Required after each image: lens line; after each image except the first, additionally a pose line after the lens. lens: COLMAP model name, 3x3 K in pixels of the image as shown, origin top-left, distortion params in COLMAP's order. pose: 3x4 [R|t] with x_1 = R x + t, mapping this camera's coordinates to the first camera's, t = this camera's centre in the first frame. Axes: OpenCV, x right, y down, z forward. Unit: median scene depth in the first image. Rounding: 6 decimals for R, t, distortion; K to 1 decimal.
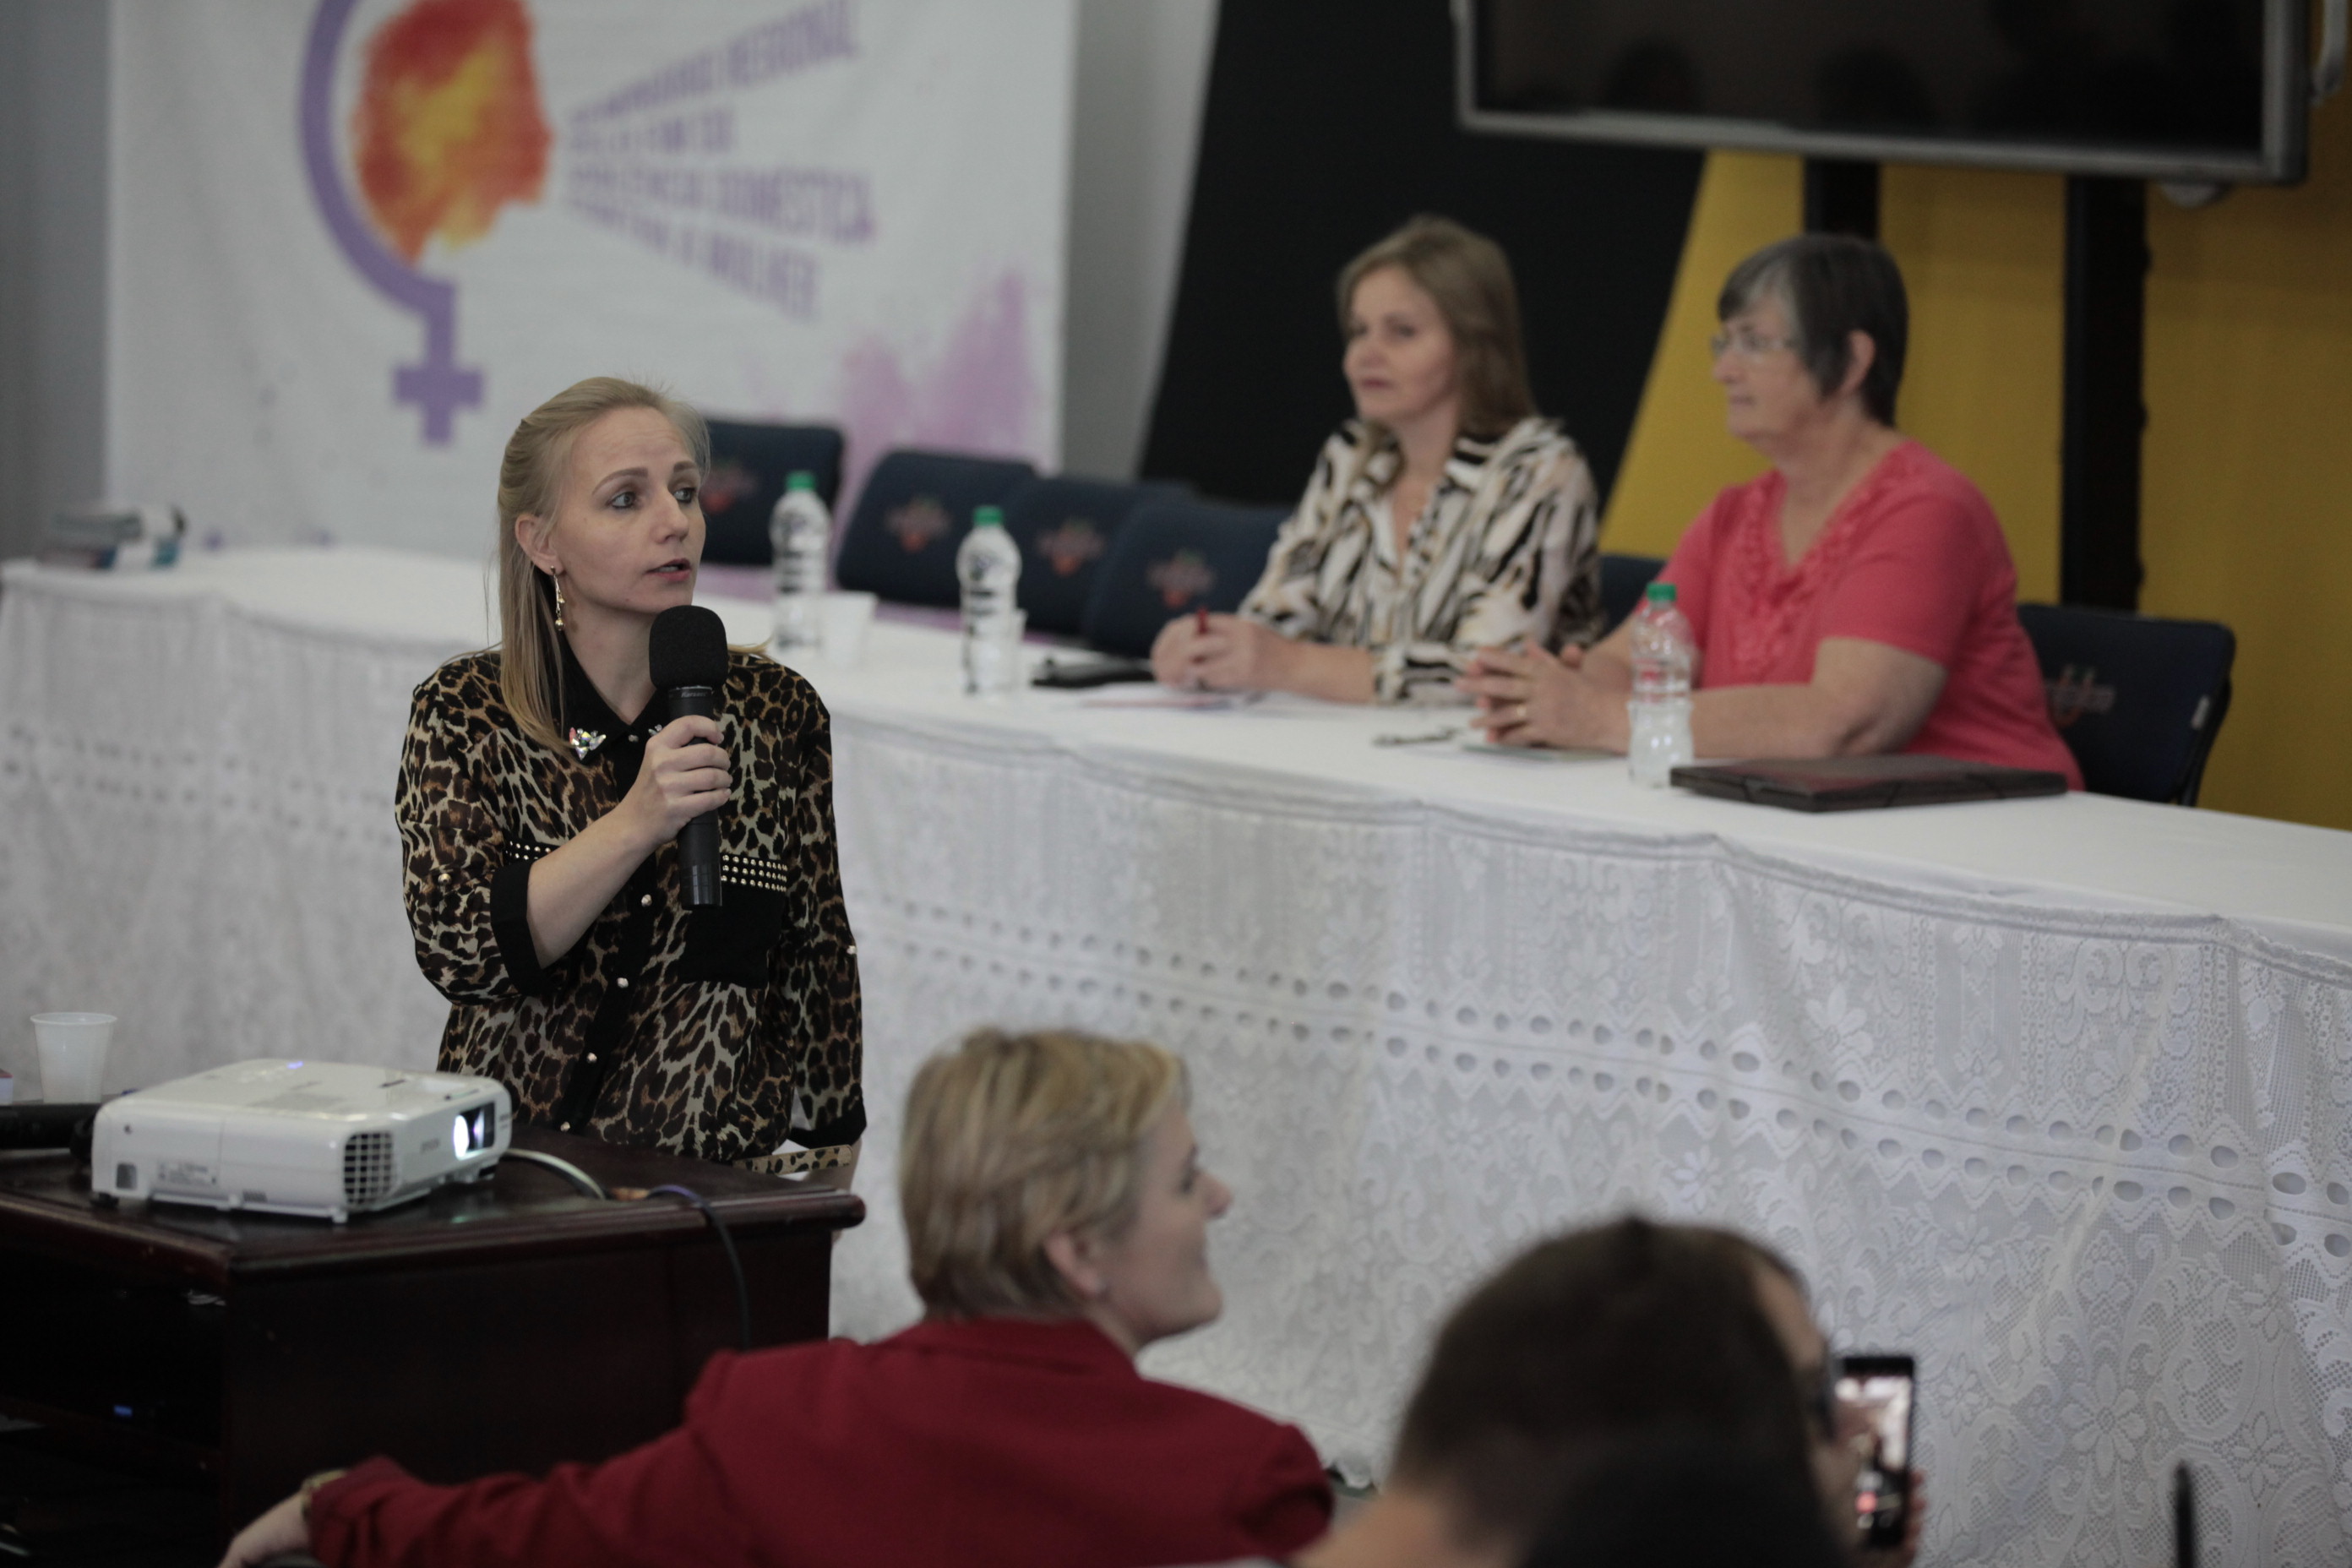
lens RADIAL K [[8163.2, 0, 1182.2], [0, 8163.2, 746.3], [0, 0, 1]] dist [0.176233, 0.409454]
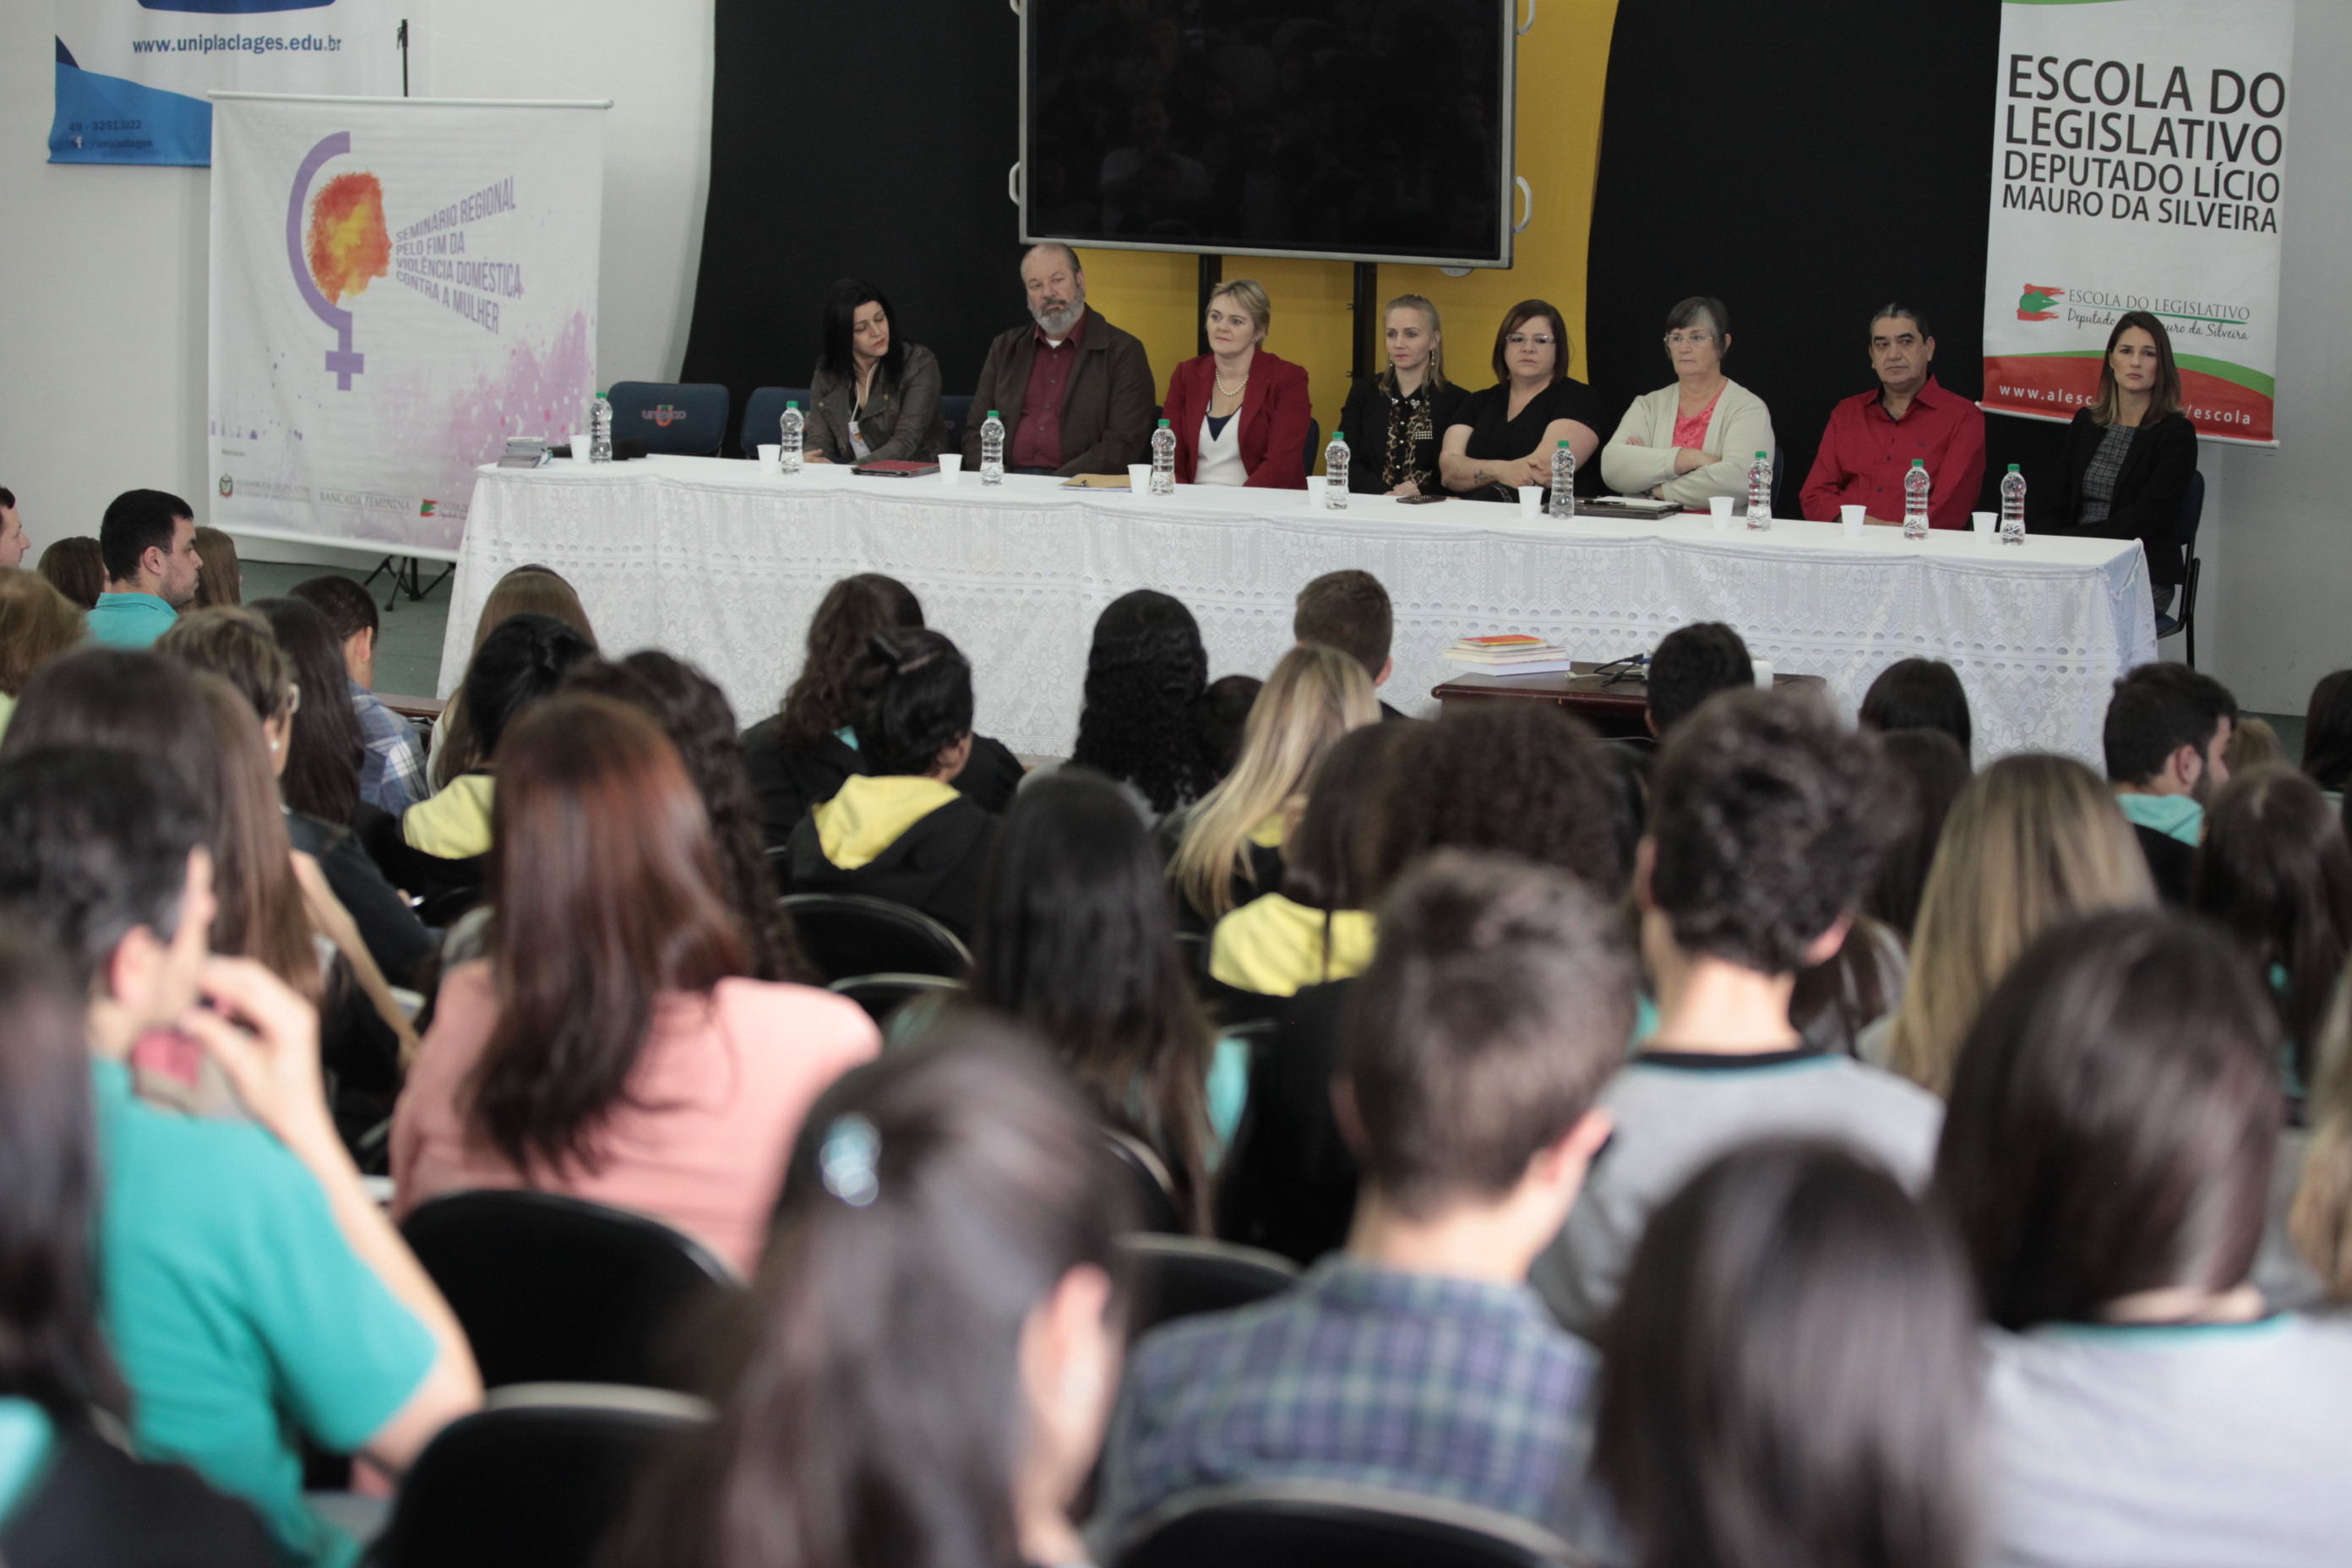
lens RADIAL K [[4846.1, 0, 1171.3], [0, 4846.1, 821.4], [0, 0, 1]] dist [-0.297076, 0.129820]
pose [[0.854201, -0.090549, 0.511998, -0.853755], [0.050726, 0.994534, 0.091258, -0.046743], [-0.517463, -0.051981, 0.854125, -0.265363]]
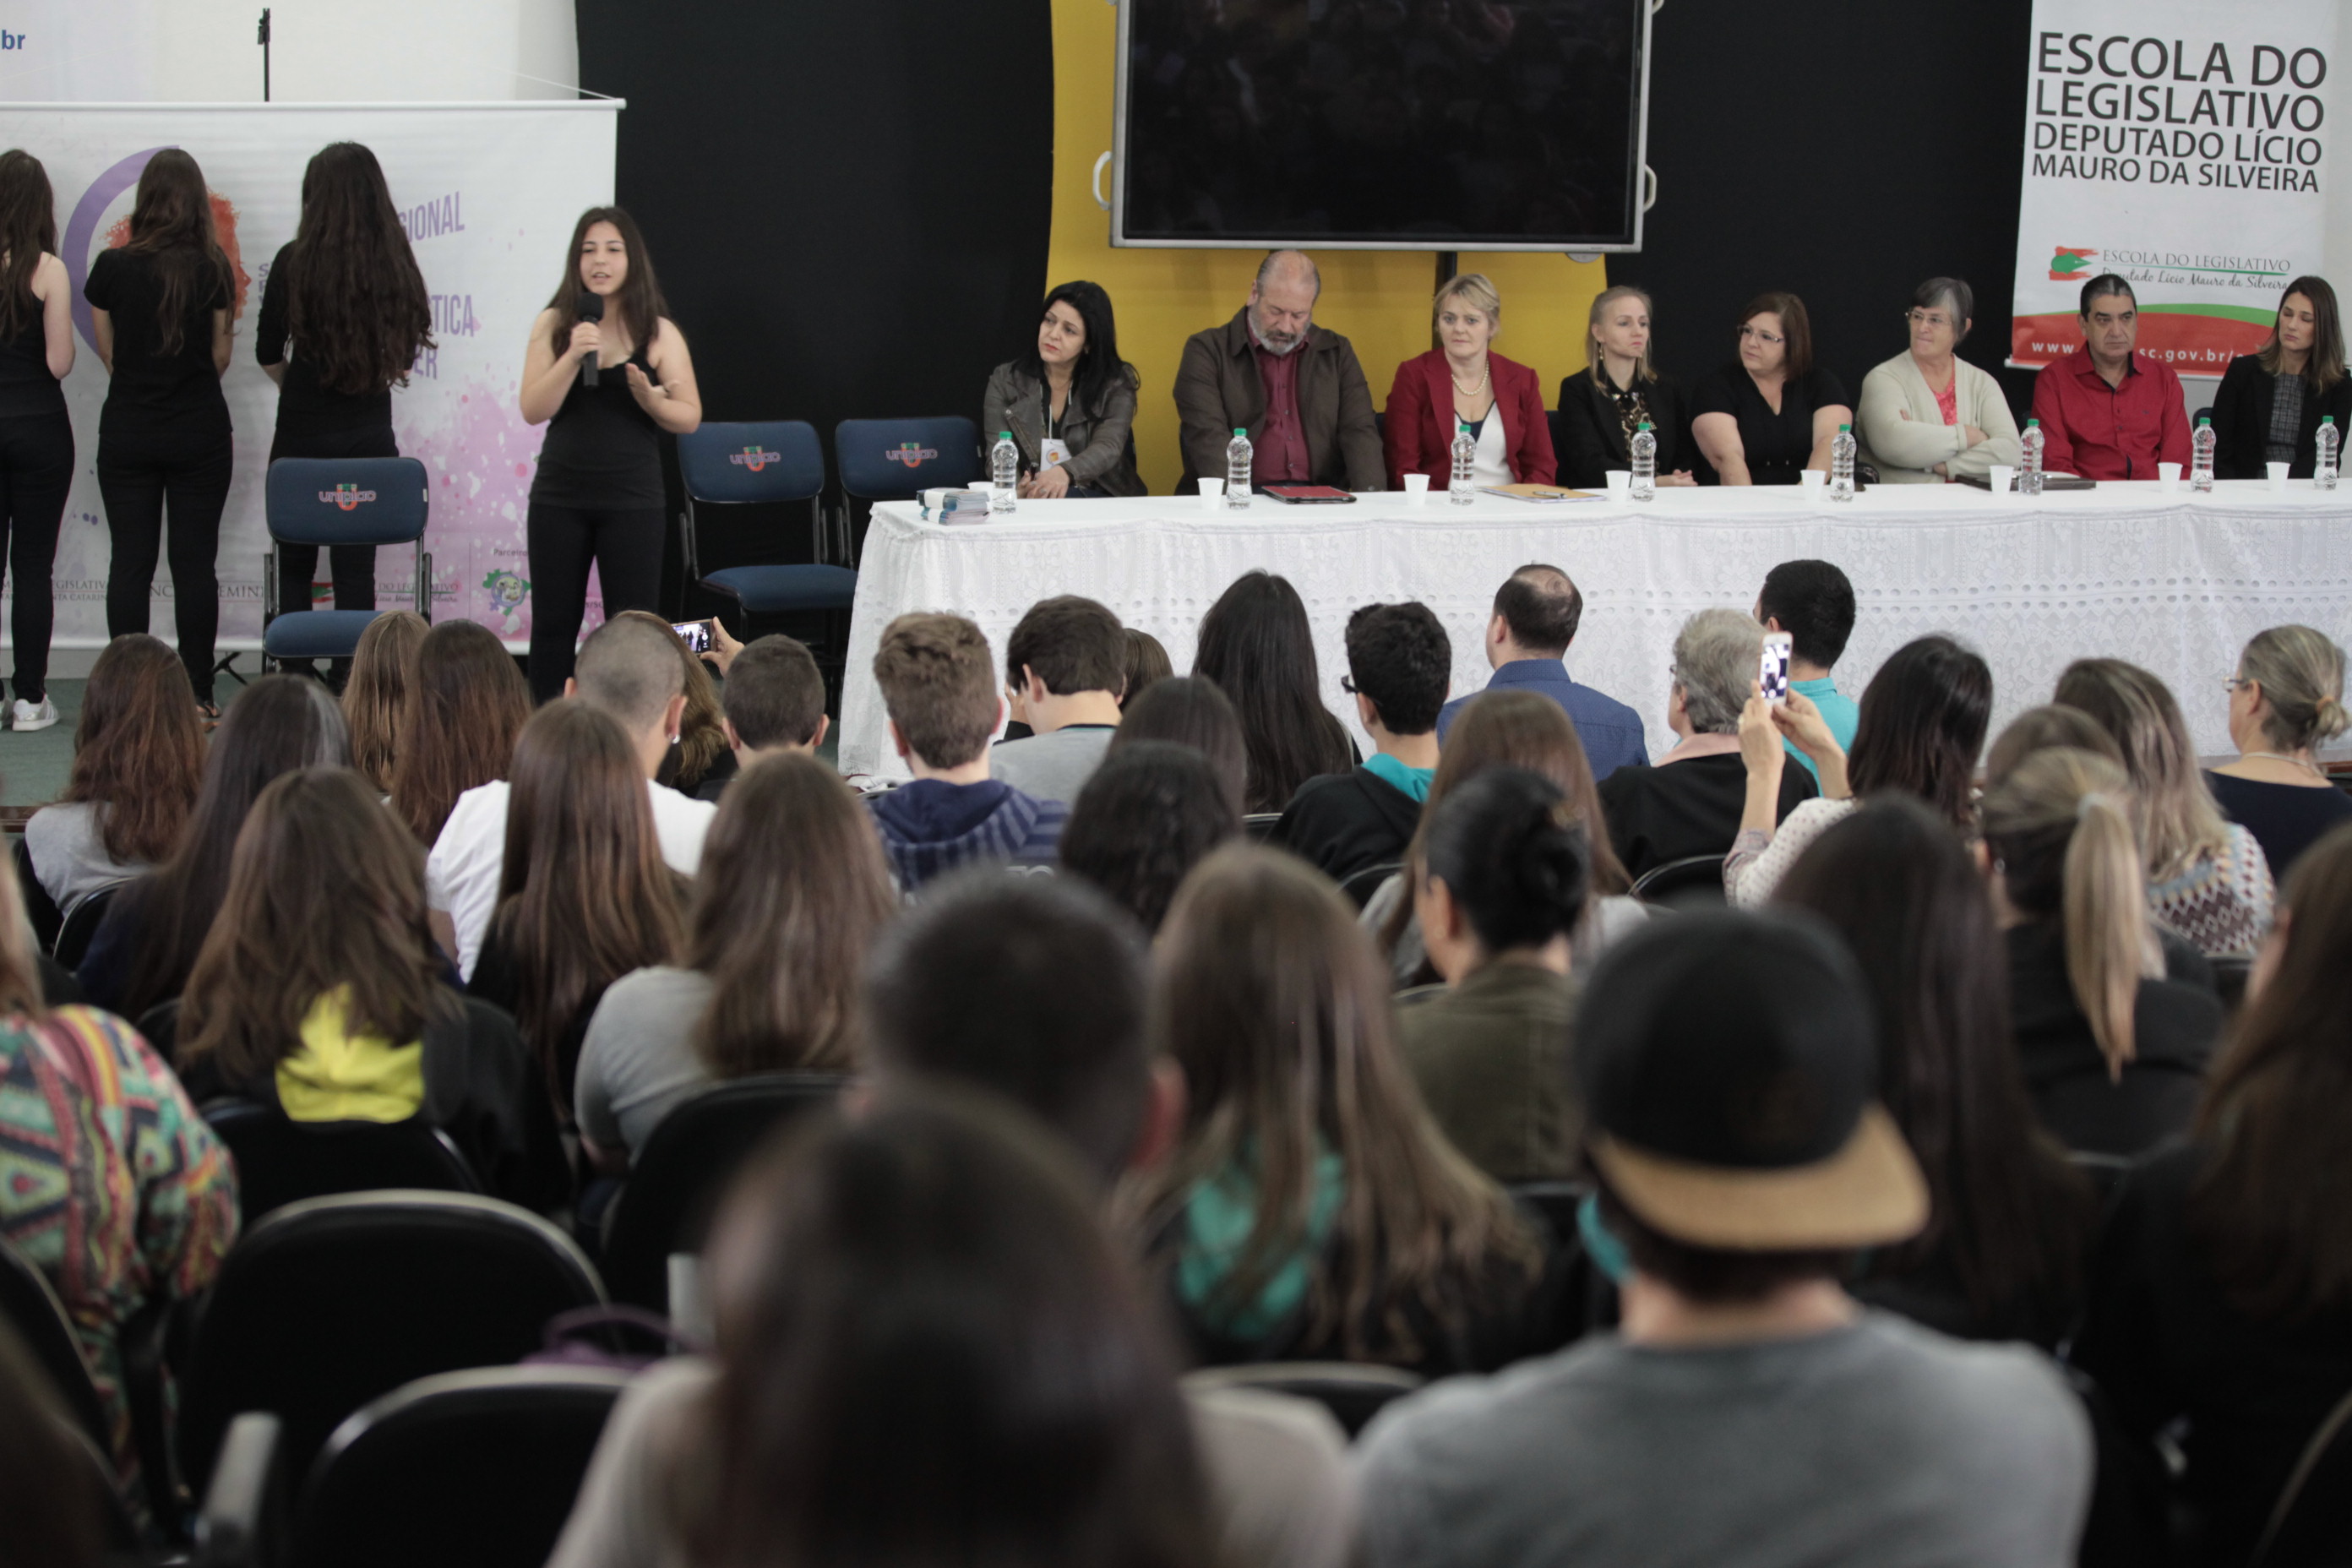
lens RADIAL K [[4846.1, 0, 1171.3], [0, 4846.1, 821.4], [0, 0, 1]] dist [-0.297076, 0.129820]
pose [[0.326679, -0.175310, 0.928734, -1.538222], [0.087873, 0.984024, 0.154837, -0.161249], [-0.941042, 0.031029, 0.336865, 0.745472]]
